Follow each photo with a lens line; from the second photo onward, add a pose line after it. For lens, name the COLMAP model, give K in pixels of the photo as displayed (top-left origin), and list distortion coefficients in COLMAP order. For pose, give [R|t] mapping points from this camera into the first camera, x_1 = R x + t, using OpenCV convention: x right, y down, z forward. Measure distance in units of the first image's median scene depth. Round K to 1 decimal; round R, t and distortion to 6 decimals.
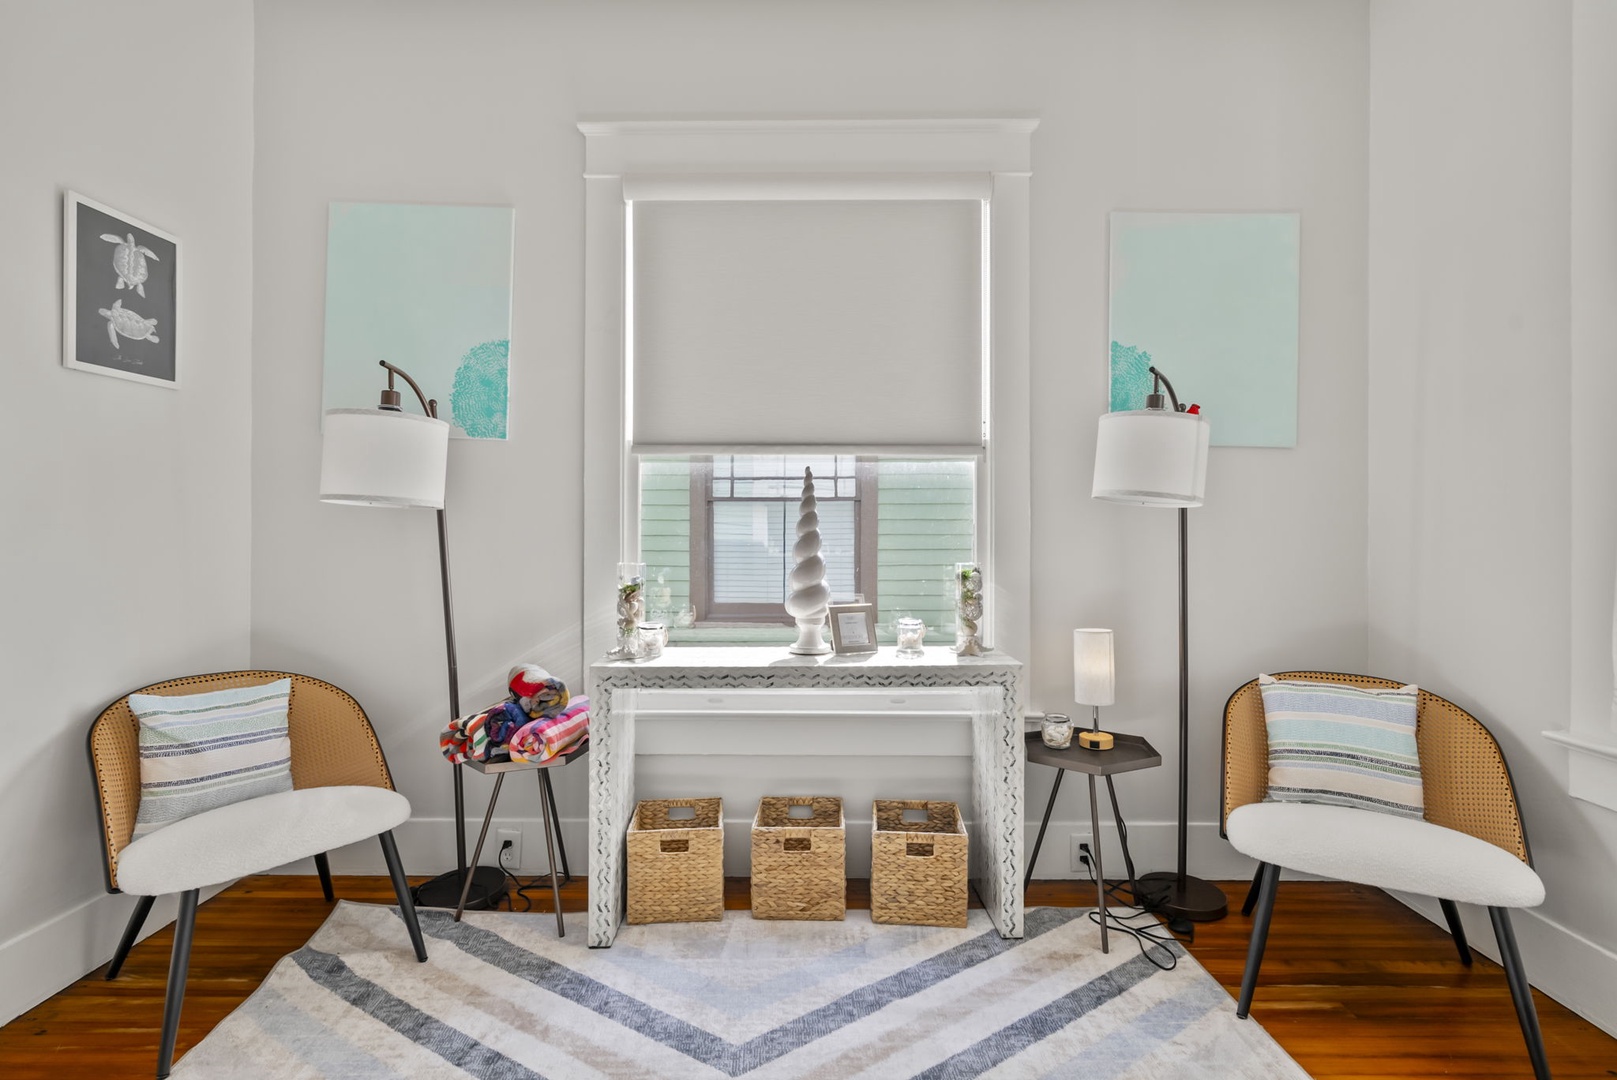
lens RADIAL K [[747.1, 0, 808.1], [0, 747.1, 530.6], [0, 0, 1]] dist [-0.009292, 0.006504]
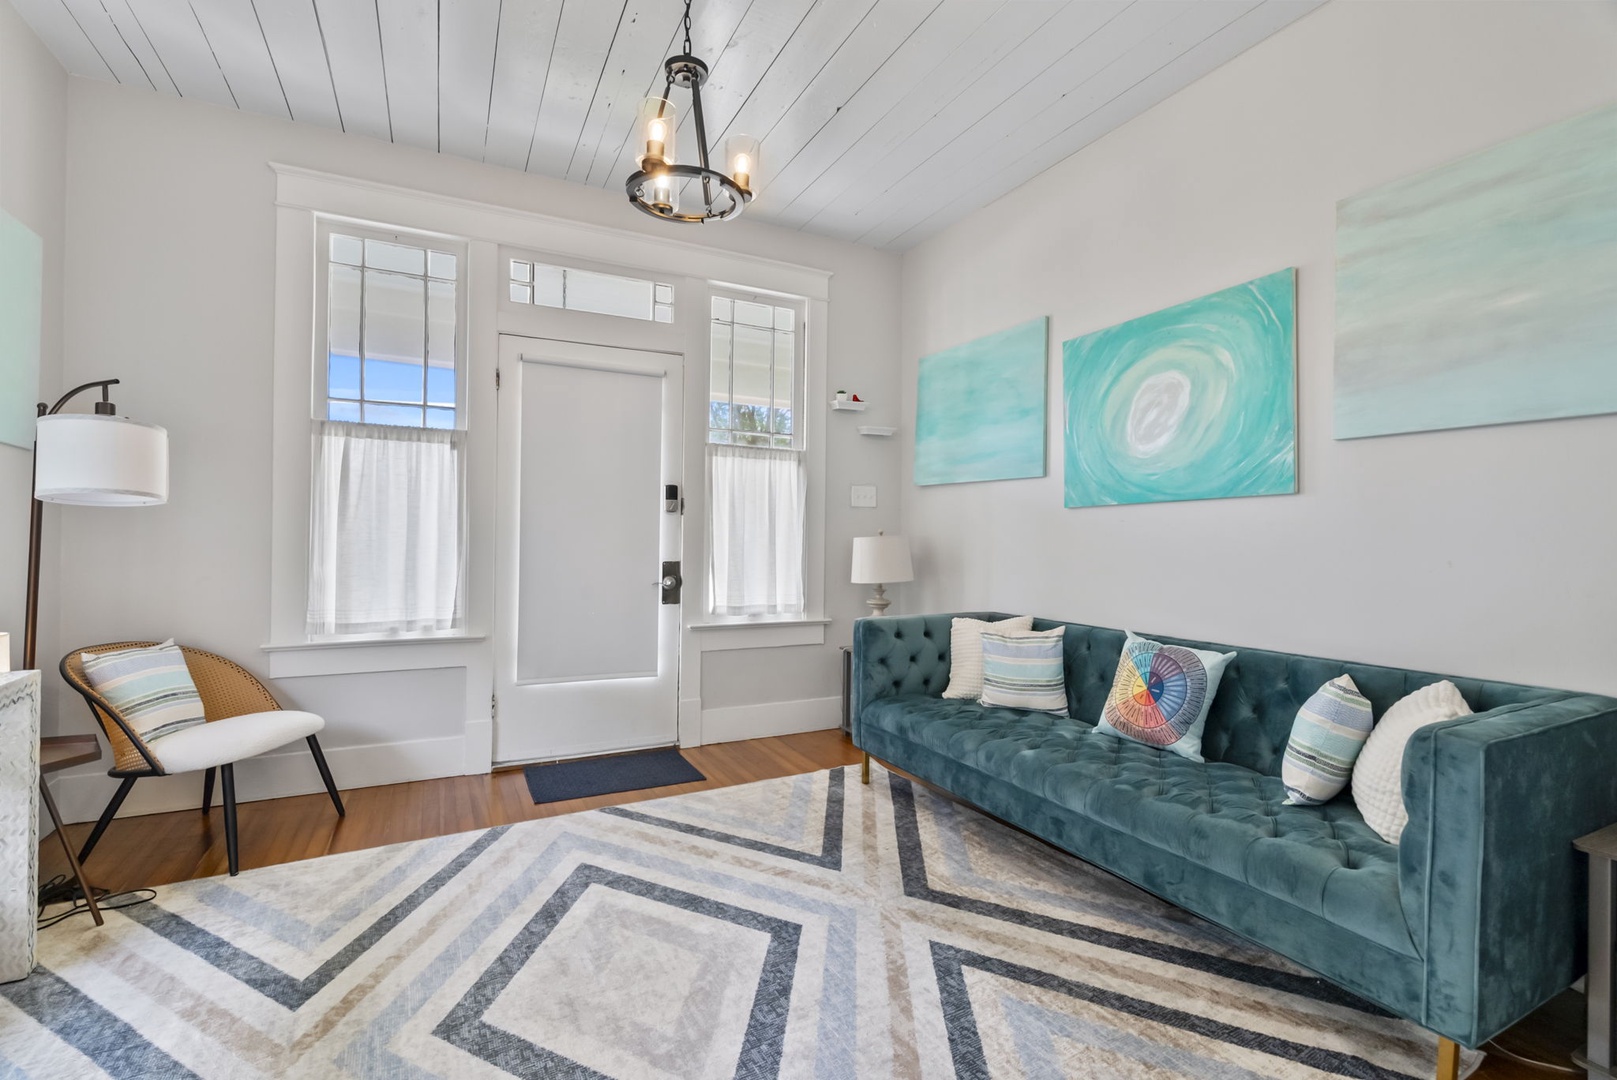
lens RADIAL K [[747.1, 0, 796.6], [0, 747.1, 538.0], [0, 0, 1]] dist [-0.009292, 0.006504]
pose [[-0.450673, -0.009602, 0.892637, -1.048198], [-0.006721, 0.999950, 0.007363, -0.000210], [-0.892664, -0.002681, -0.450716, 0.627327]]
